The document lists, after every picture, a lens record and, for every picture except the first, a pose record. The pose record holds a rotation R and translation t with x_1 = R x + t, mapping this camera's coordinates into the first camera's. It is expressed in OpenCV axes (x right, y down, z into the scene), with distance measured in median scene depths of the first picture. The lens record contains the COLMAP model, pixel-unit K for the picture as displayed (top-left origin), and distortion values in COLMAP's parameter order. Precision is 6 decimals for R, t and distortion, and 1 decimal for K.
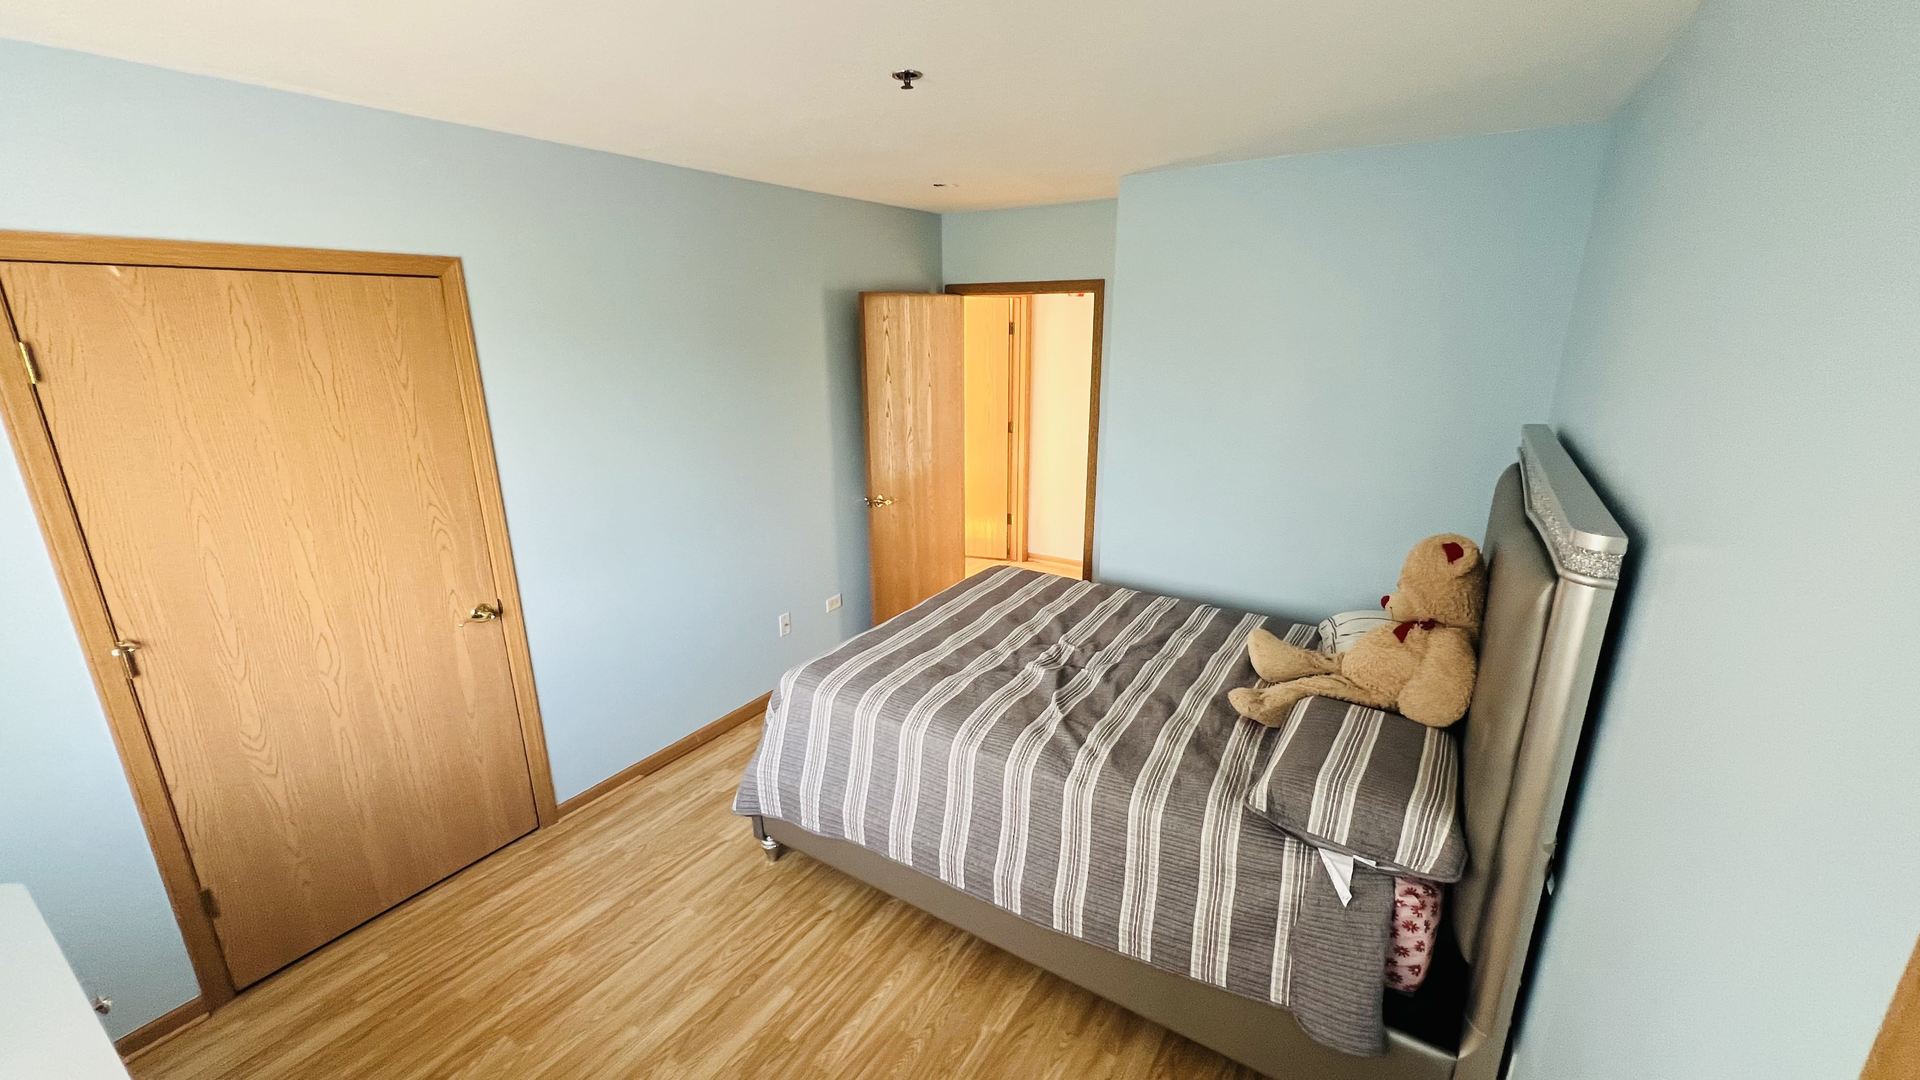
lens RADIAL K [[765.9, 0, 960.0], [0, 765.9, 540.0], [0, 0, 1]] dist [-0.023692, -0.000089]
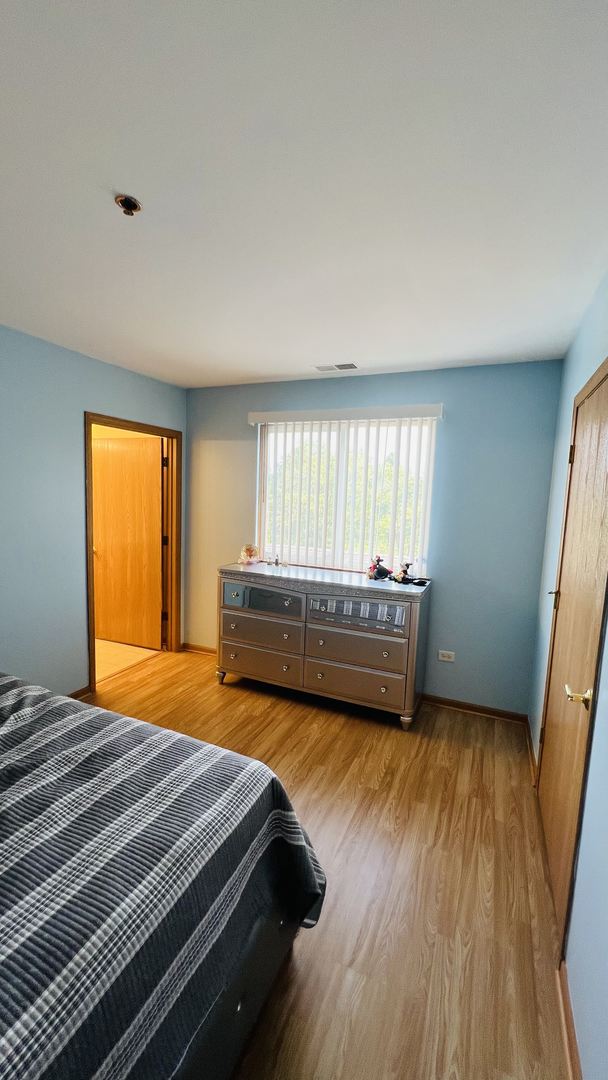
lens RADIAL K [[430.8, 0, 304.0], [0, 430.8, 540.0], [0, 0, 1]] dist [-0.023692, -0.000089]
pose [[-0.988690, -0.015776, -0.149139, -0.218620], [-0.071260, 0.924437, 0.374617, -0.330790], [0.131960, 0.381007, -0.915106, 1.631535]]
